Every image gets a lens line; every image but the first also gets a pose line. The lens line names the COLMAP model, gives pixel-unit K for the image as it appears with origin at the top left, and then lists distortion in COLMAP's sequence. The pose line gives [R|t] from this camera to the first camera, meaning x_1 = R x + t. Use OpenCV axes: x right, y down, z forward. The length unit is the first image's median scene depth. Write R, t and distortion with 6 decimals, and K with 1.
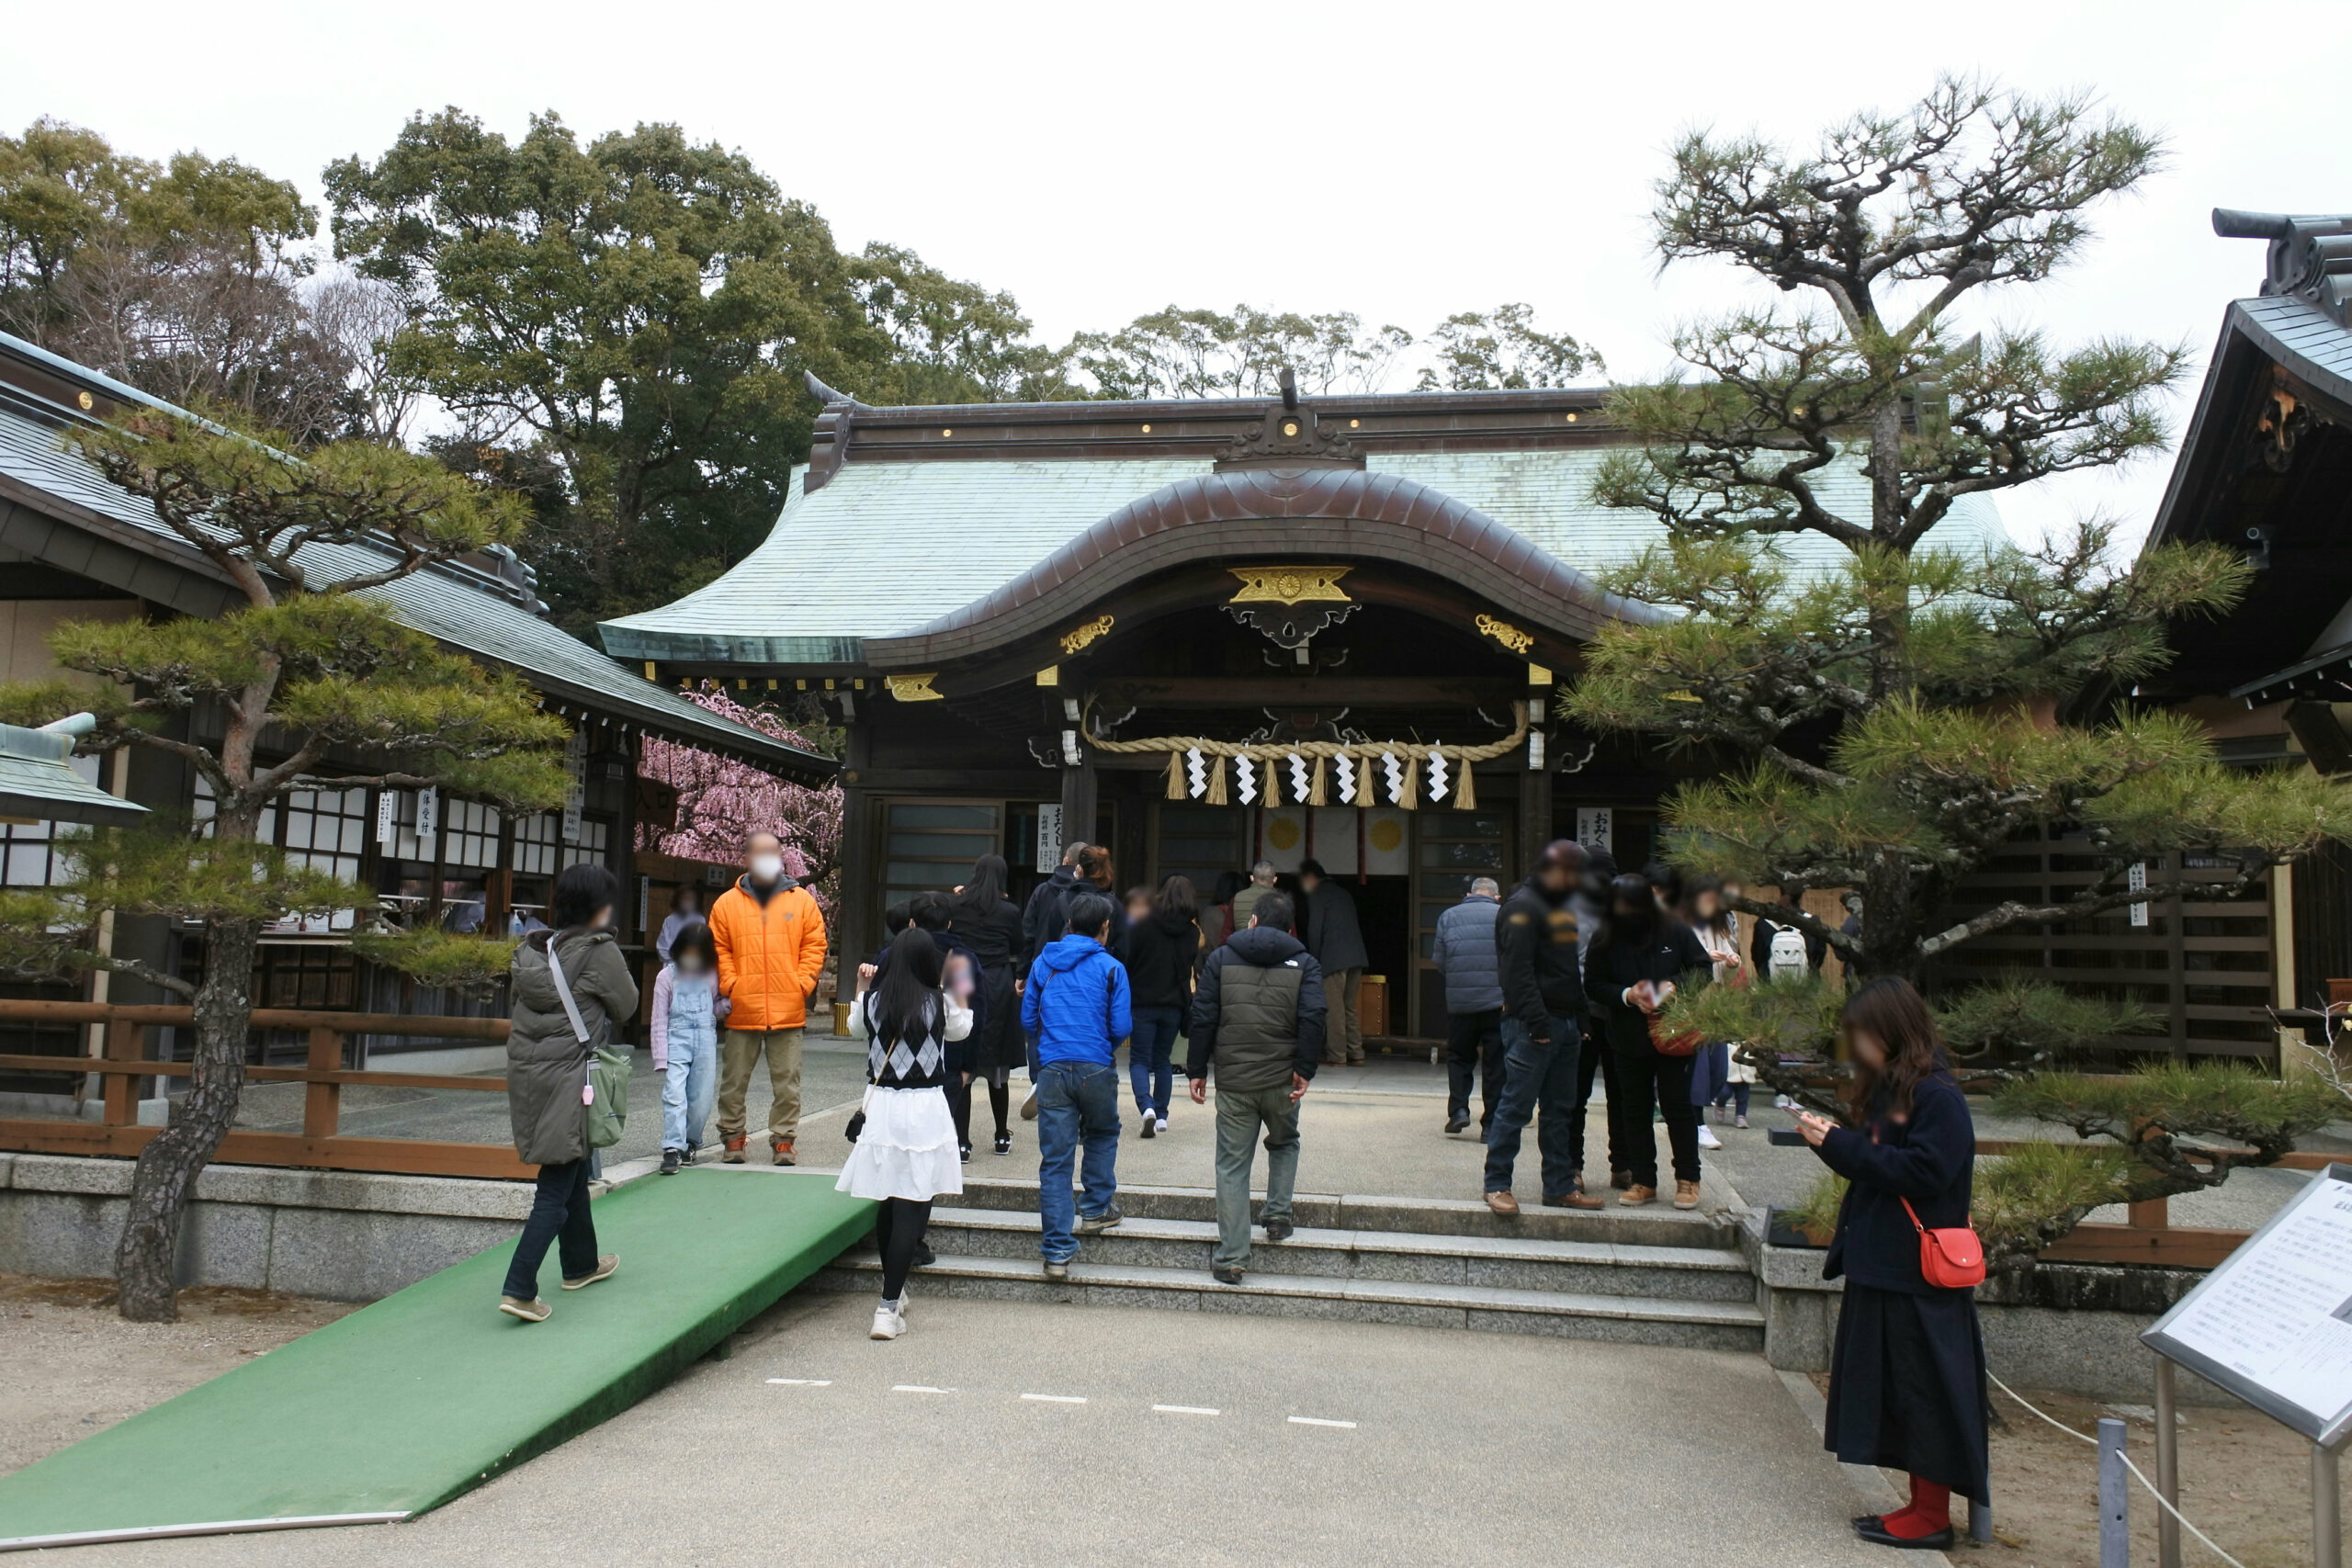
lens RADIAL K [[2177.5, 0, 1174.9], [0, 2177.5, 726.3], [0, 0, 1]] dist [-0.013816, -0.009958]
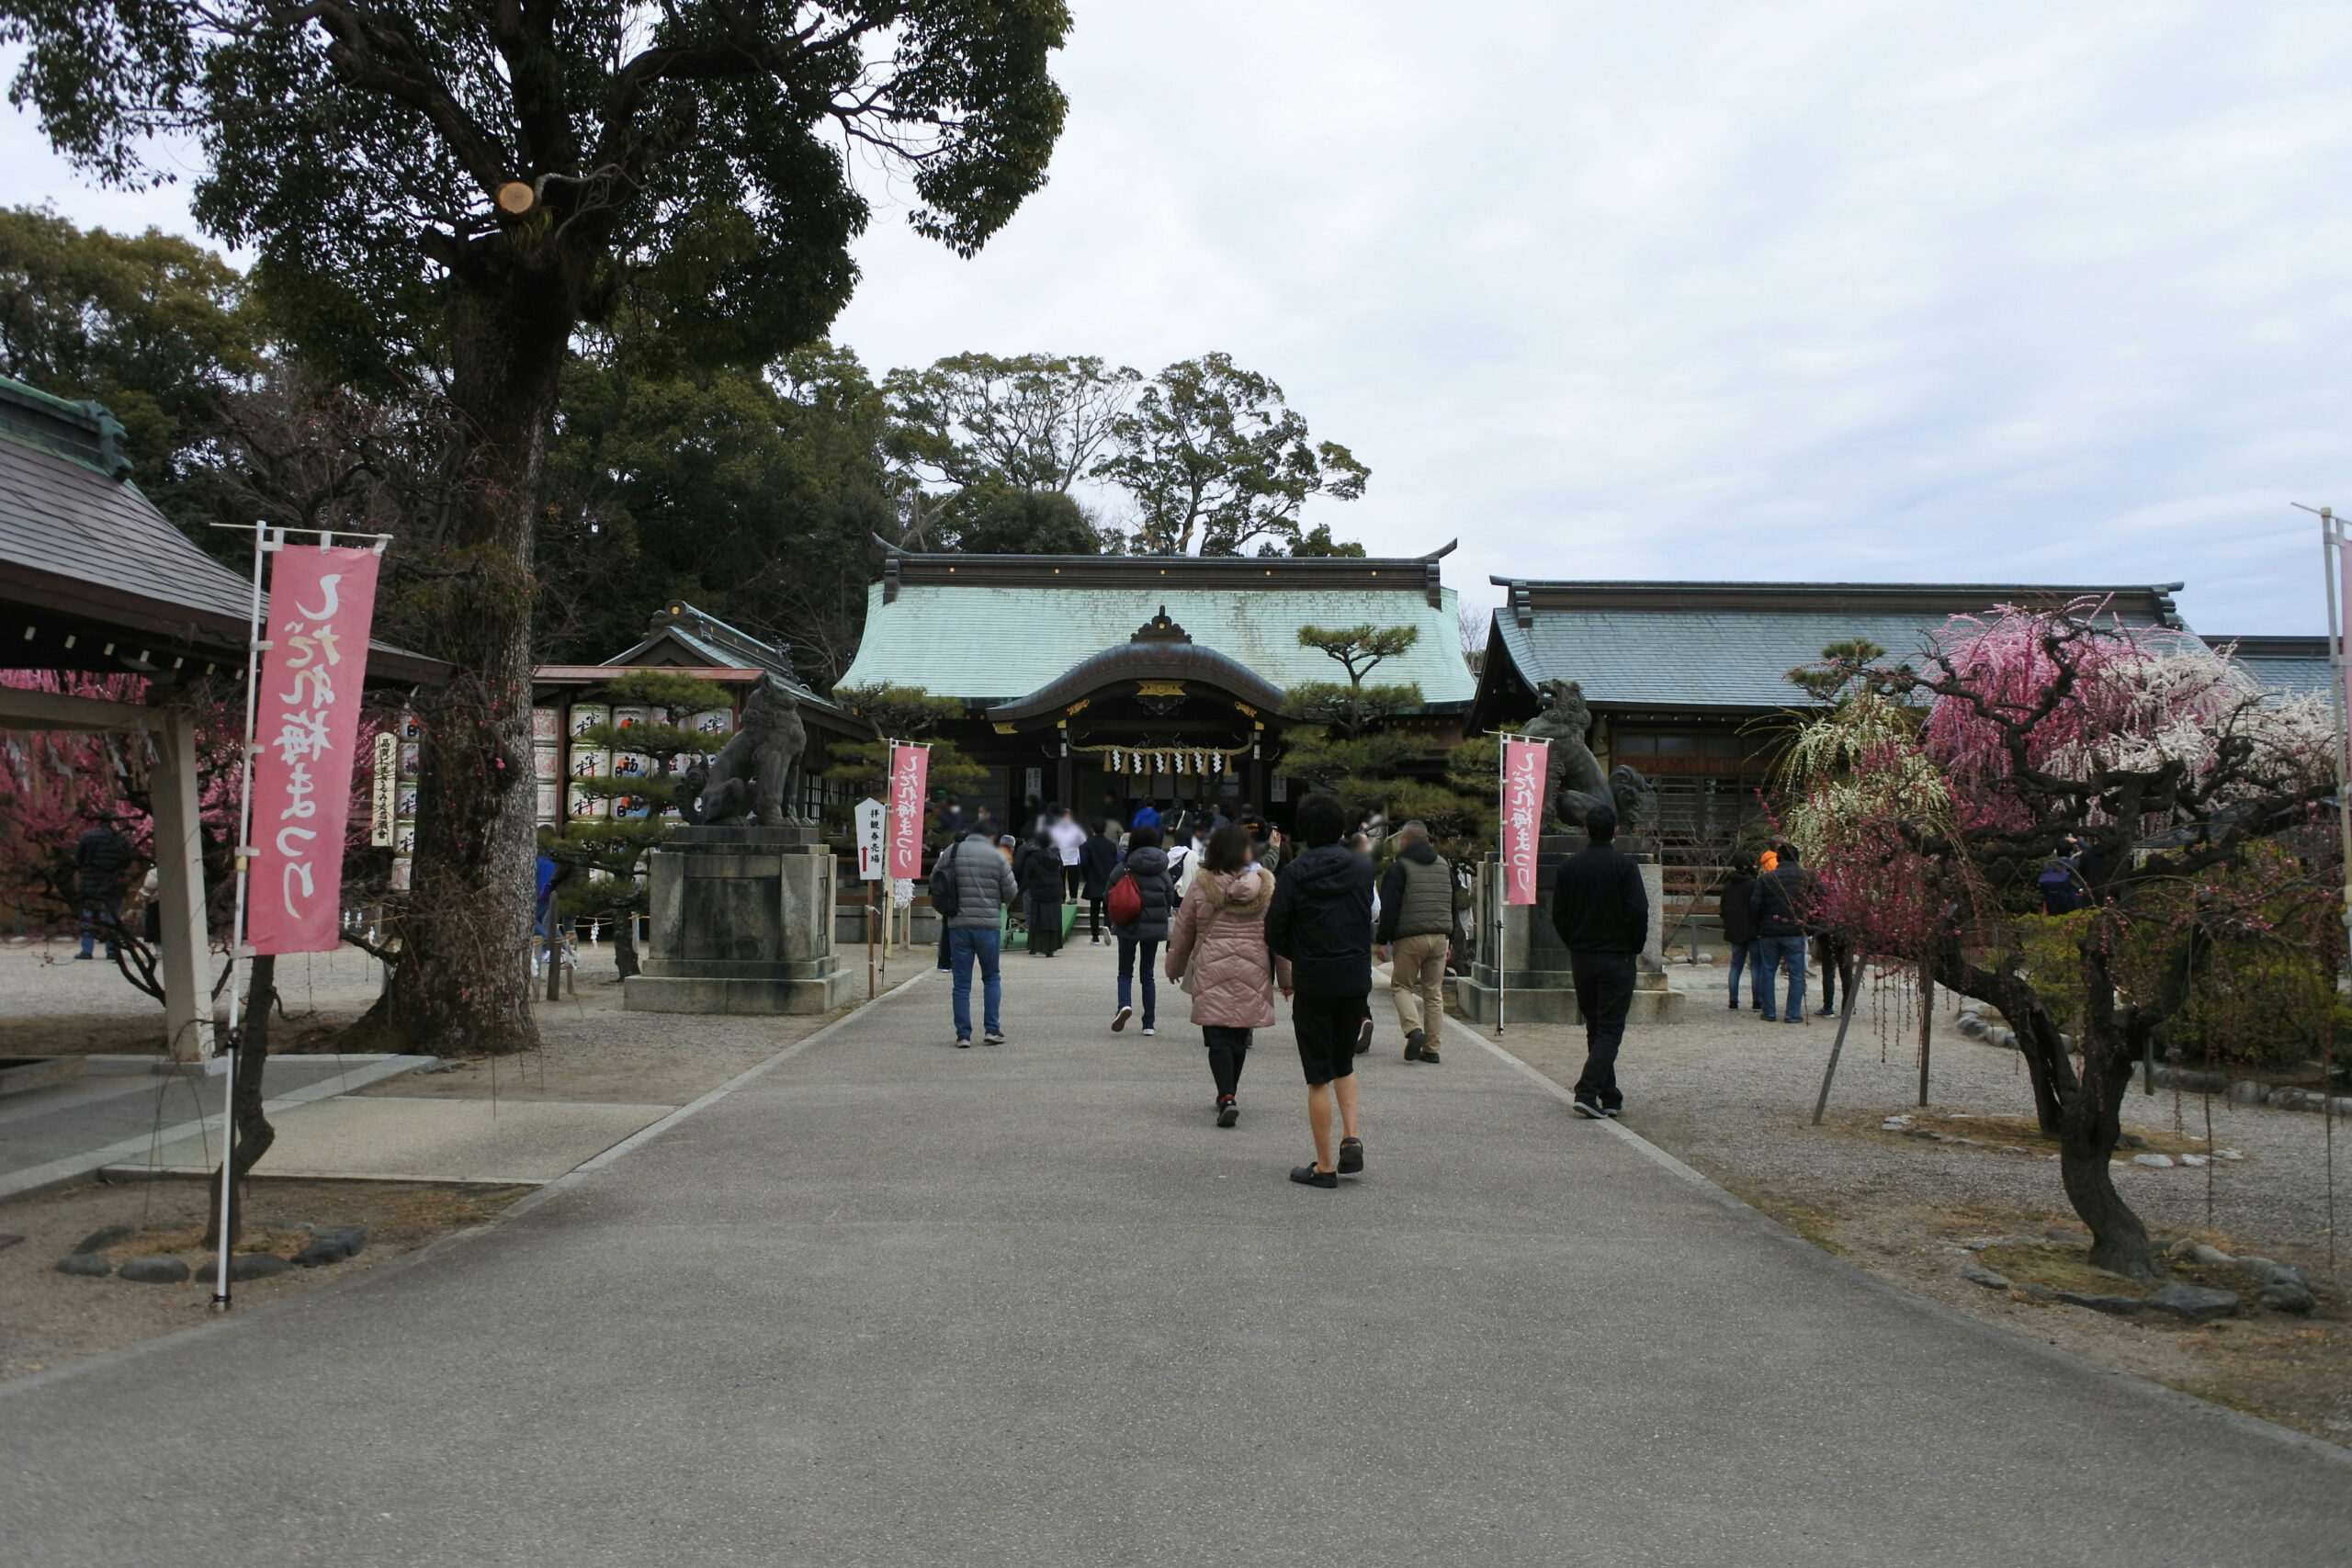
lens RADIAL K [[2177.5, 0, 1174.9], [0, 2177.5, 726.3], [0, 0, 1]] dist [-0.013816, -0.009958]
pose [[0.989231, -0.004649, 0.146286, -0.277994], [-0.003383, 0.998502, 0.054611, -0.147903], [-0.146321, -0.054518, 0.987734, -1.379527]]
